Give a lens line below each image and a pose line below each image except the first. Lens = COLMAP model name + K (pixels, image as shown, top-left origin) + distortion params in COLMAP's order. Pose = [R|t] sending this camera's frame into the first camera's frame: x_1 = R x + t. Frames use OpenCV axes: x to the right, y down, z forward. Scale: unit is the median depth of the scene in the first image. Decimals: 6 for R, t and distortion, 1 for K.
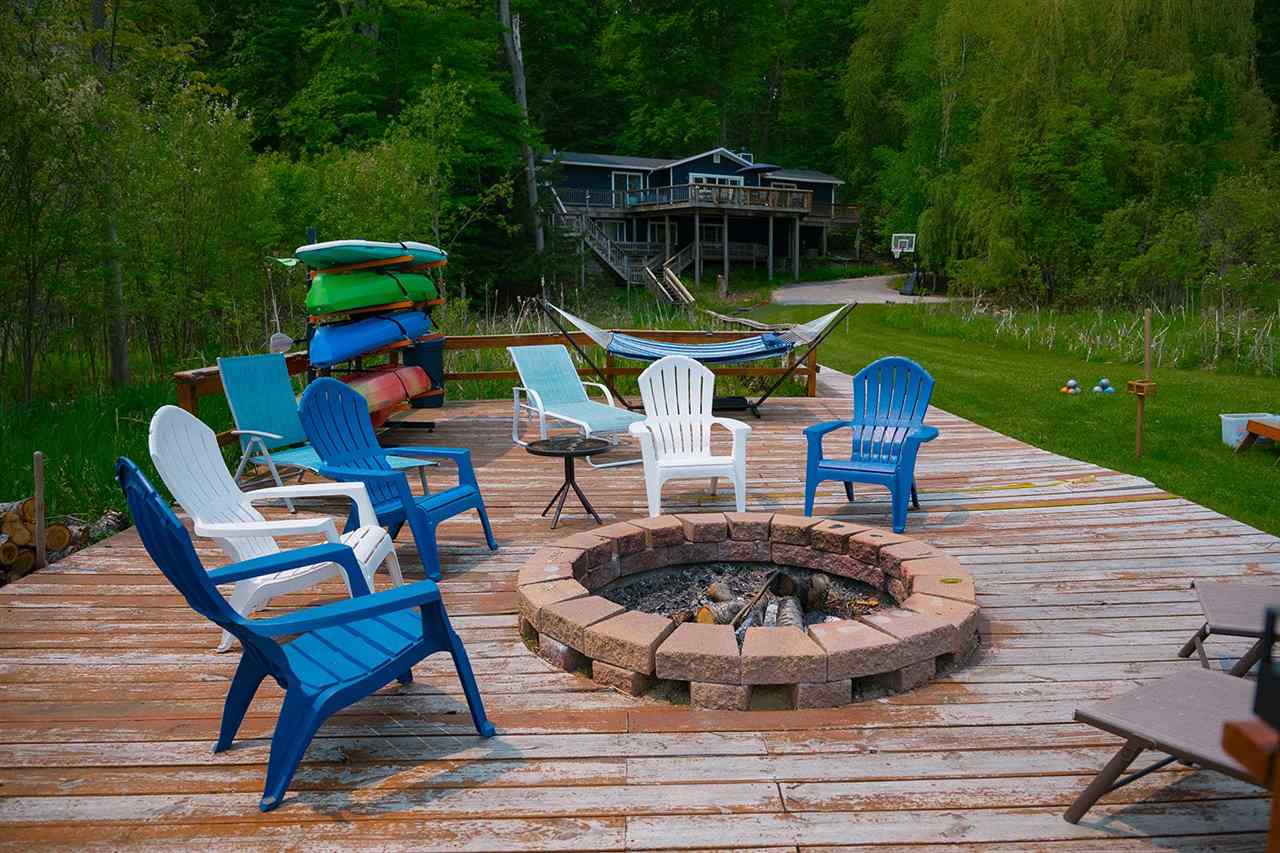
lens RADIAL K [[855.6, 0, 646.7], [0, 855.6, 431.1], [0, 0, 1]] dist [-0.007957, -0.000683]
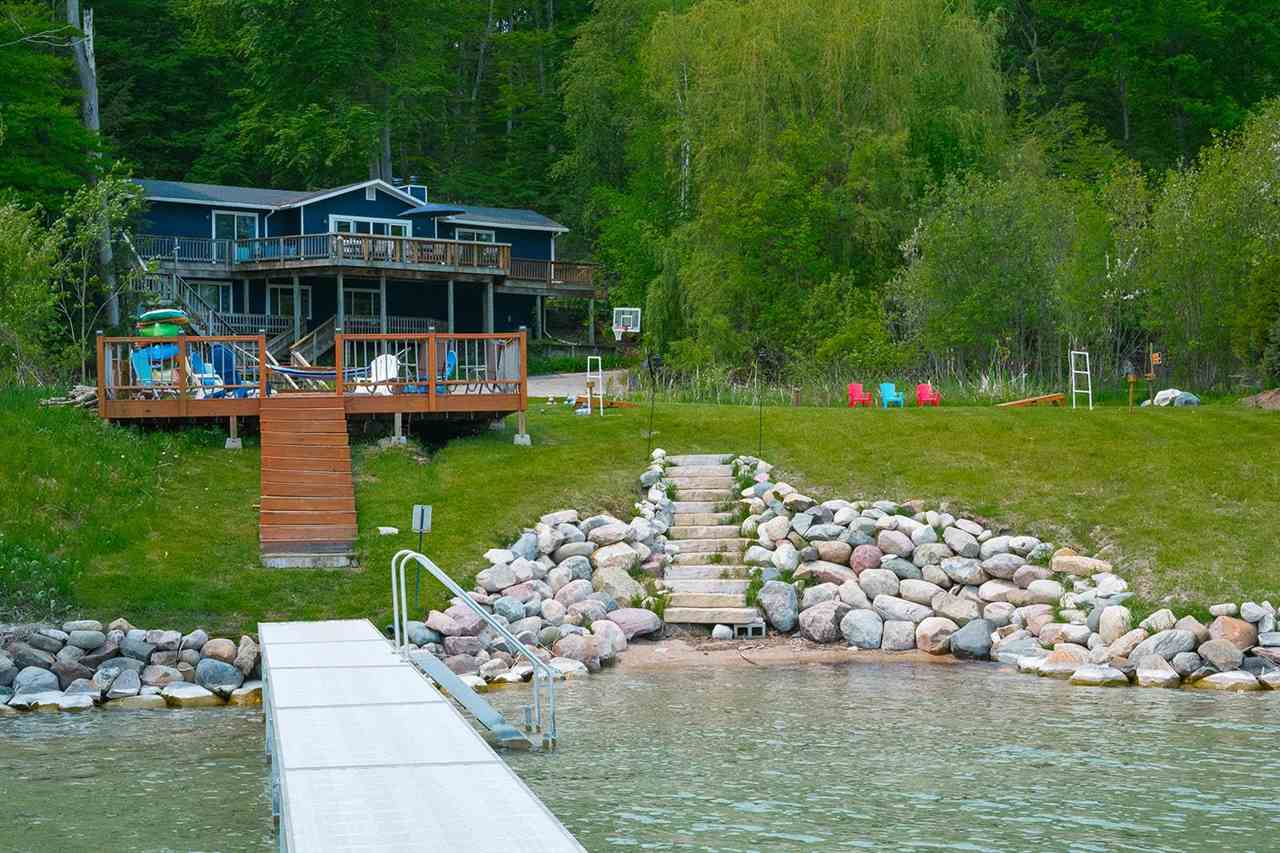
lens RADIAL K [[1953.8, 0, 641.1], [0, 1953.8, 423.2], [0, 0, 1]] dist [0.017934, 0.000000]
pose [[0.980078, 0.000908, 0.198613, -0.015235], [0.031609, 0.986532, -0.160486, 0.114614], [-0.196084, 0.163566, 0.966849, -0.510256]]
